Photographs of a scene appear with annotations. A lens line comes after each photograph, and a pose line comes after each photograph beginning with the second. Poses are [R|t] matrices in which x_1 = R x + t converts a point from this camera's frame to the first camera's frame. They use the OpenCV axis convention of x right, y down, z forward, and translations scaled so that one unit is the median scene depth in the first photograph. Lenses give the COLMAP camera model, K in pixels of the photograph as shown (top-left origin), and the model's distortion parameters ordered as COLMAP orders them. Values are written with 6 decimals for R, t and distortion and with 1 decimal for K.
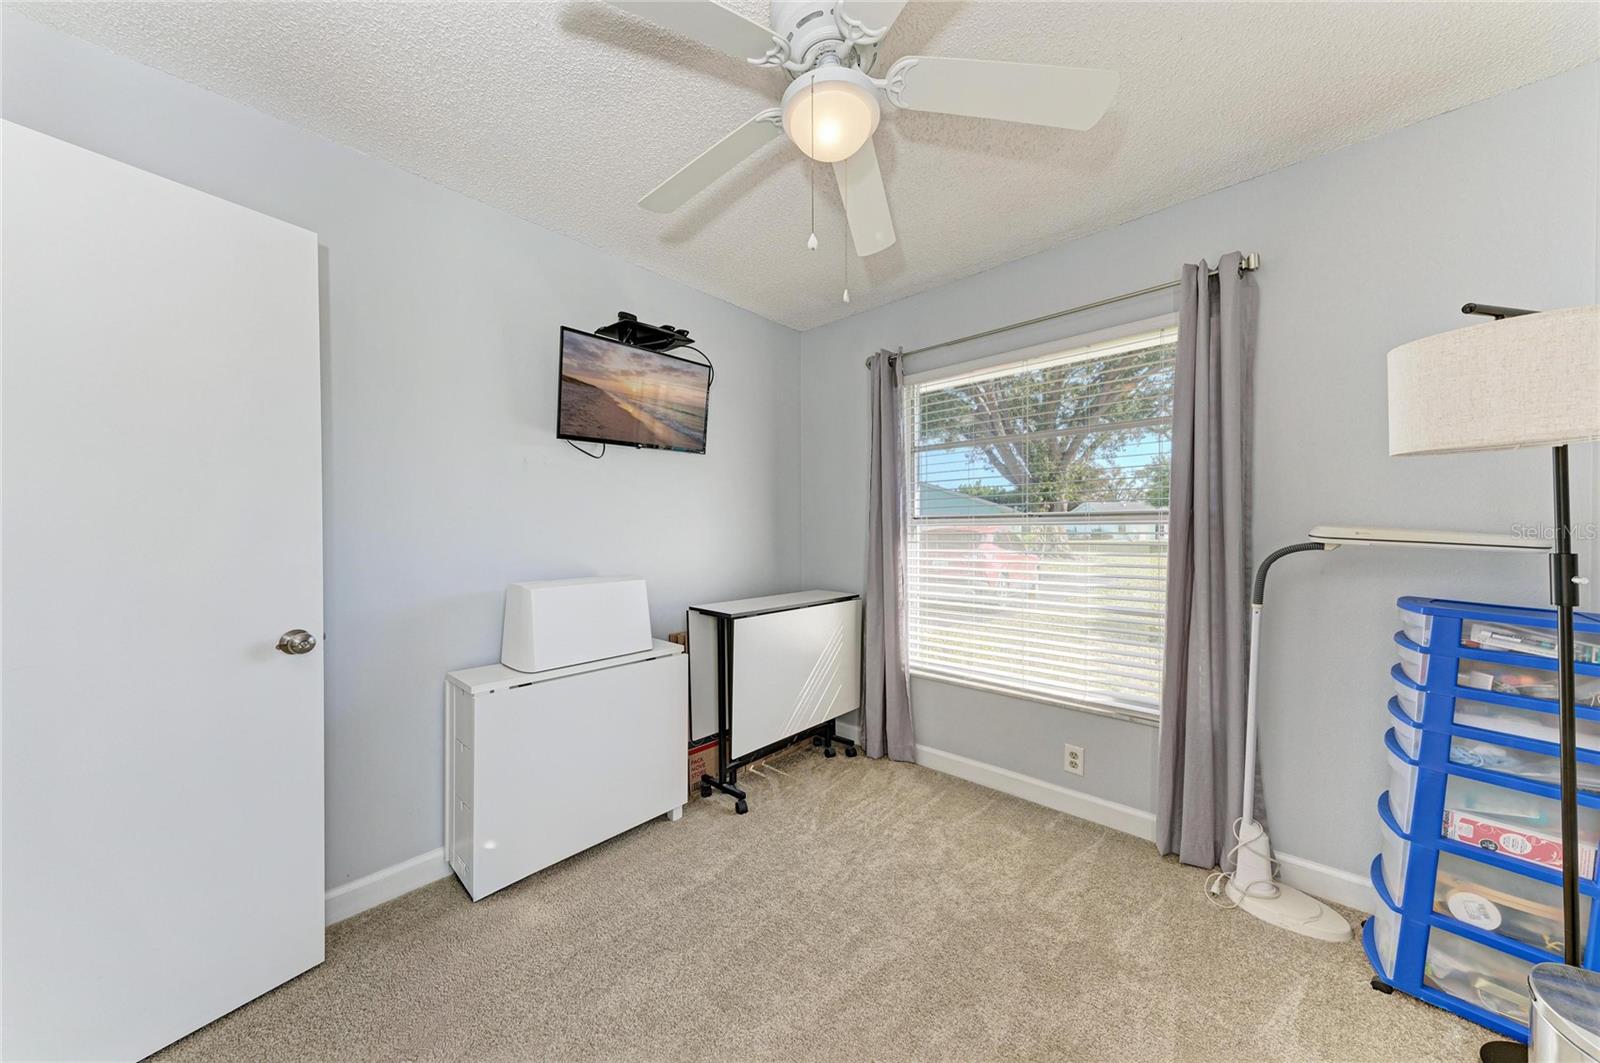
lens RADIAL K [[541.5, 0, 796.2], [0, 541.5, 527.0], [0, 0, 1]] dist [0.015701, -0.002808]
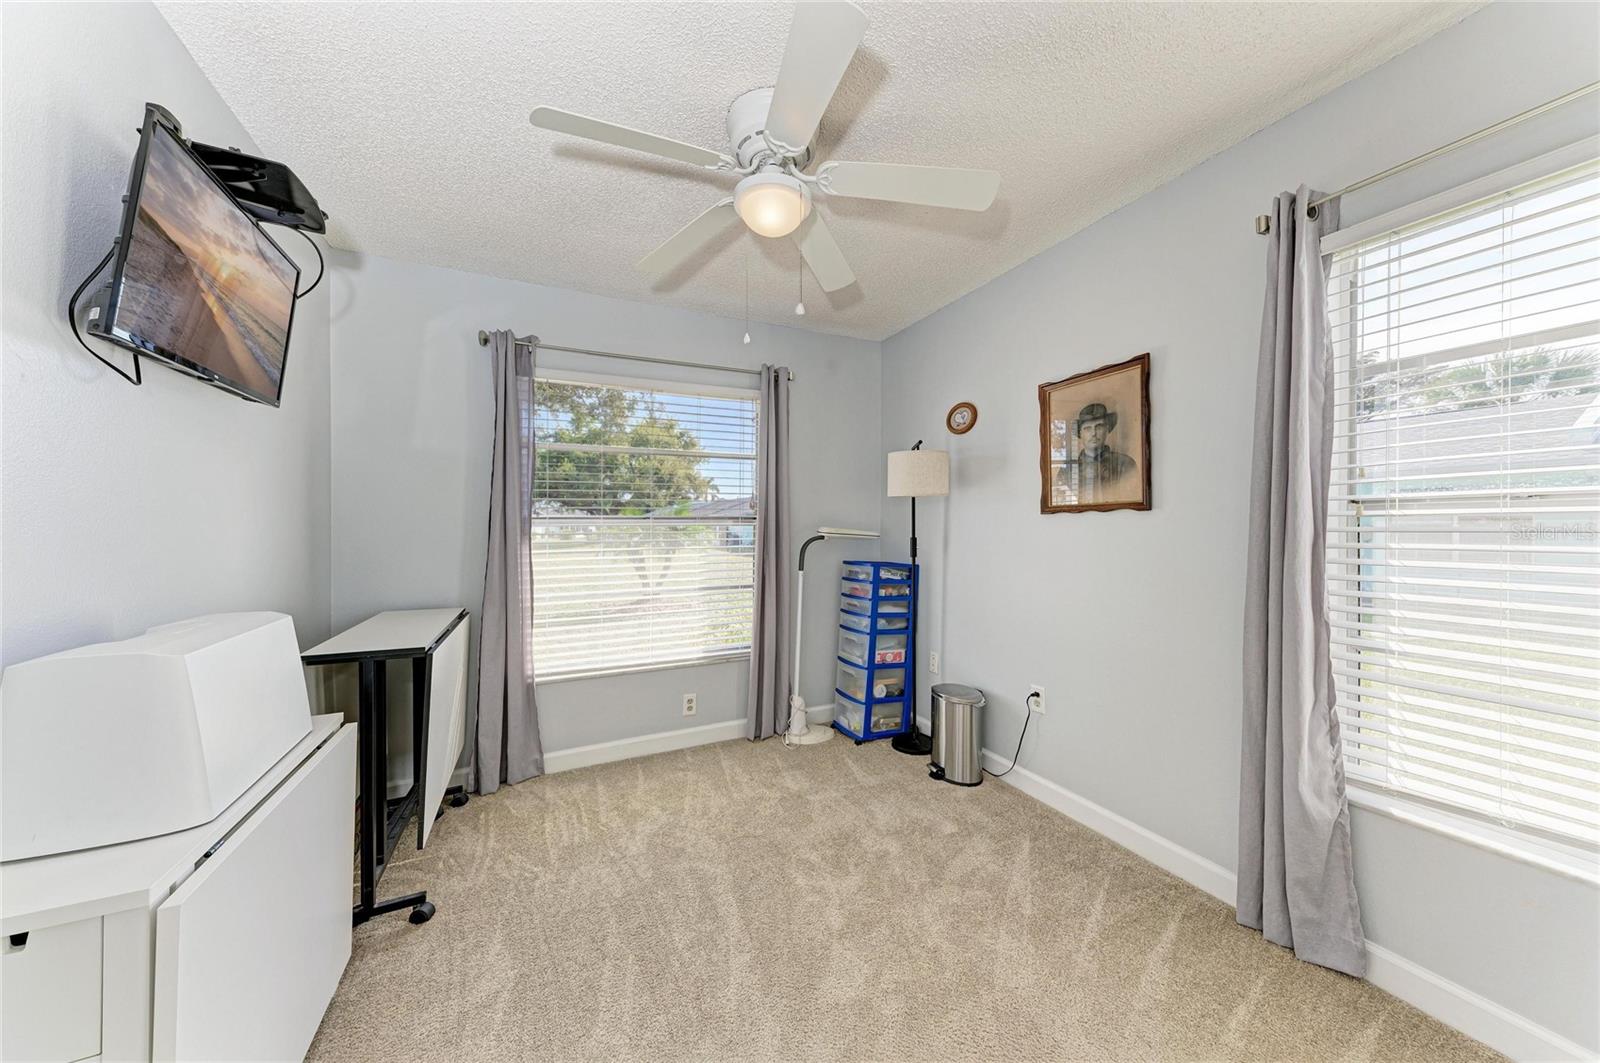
lens RADIAL K [[541.5, 0, 794.8], [0, 541.5, 527.2], [0, 0, 1]] dist [0.015701, -0.002808]
pose [[0.381426, 0.001407, 0.924398, -0.630896], [0.000632, 0.999998, -0.001783, 0.001390], [-0.924399, 0.001264, 0.381424, 0.278266]]
